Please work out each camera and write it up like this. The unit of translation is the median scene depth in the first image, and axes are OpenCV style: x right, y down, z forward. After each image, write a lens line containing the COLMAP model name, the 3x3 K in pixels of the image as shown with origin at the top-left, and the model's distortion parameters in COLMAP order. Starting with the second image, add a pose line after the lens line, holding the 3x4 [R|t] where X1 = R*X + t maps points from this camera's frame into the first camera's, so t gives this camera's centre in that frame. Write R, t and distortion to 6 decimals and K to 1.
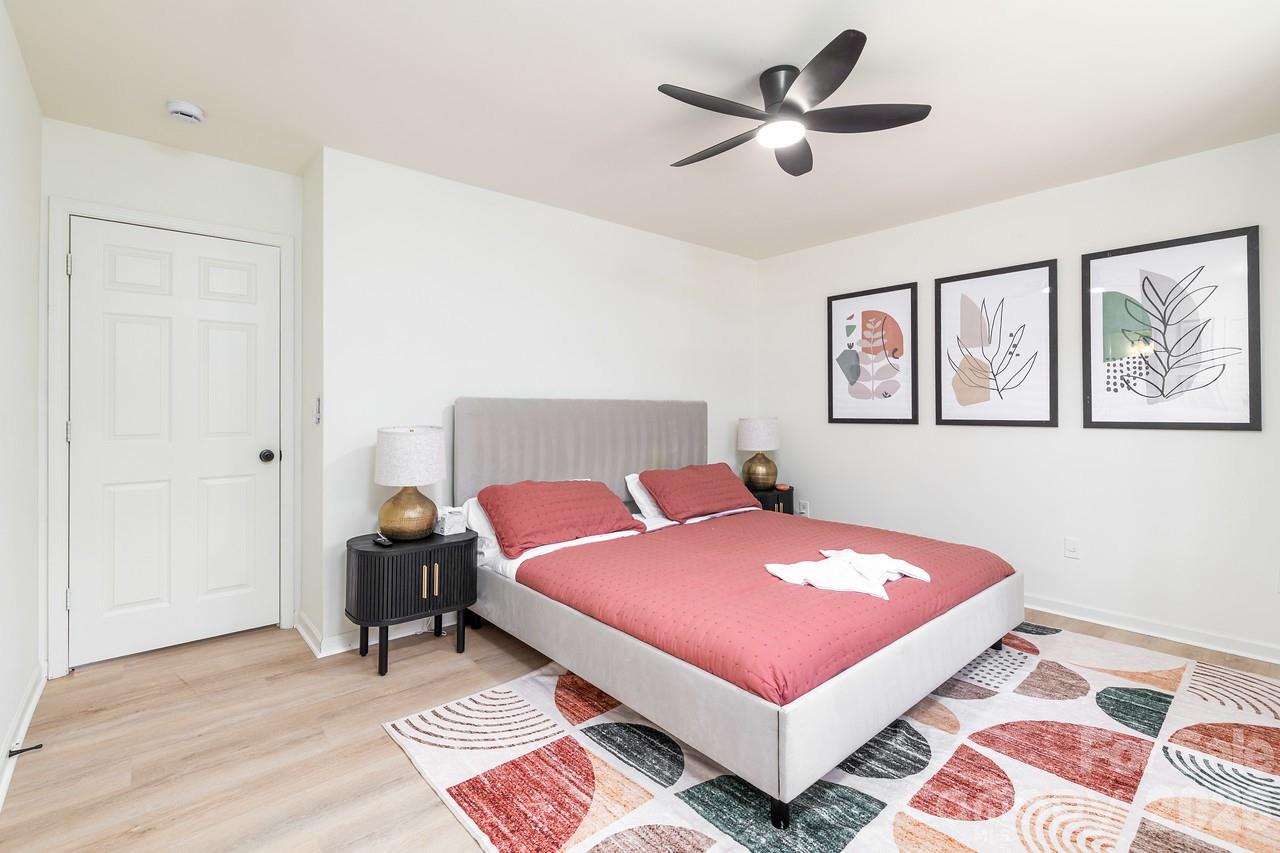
lens RADIAL K [[556.2, 0, 634.8], [0, 556.2, 416.0], [0, 0, 1]] dist [-0.003083, -0.000210]
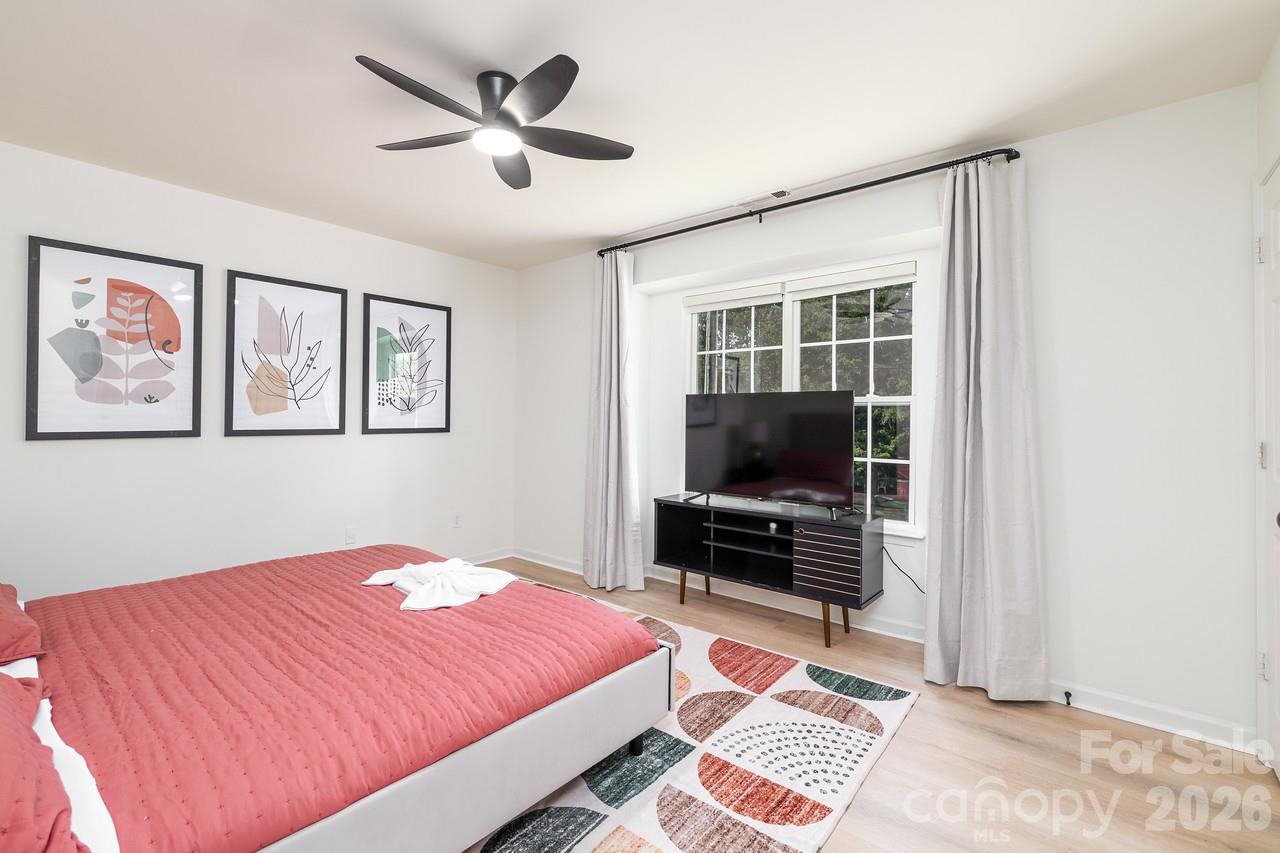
lens RADIAL K [[556.2, 0, 630.0], [0, 556.2, 420.8], [0, 0, 1]] dist [-0.003083, -0.000210]
pose [[-0.142058, -0.004066, 0.989850, -0.420348], [0.008492, 0.999950, 0.005326, -0.008325], [-0.989822, 0.009162, -0.142017, 0.512422]]
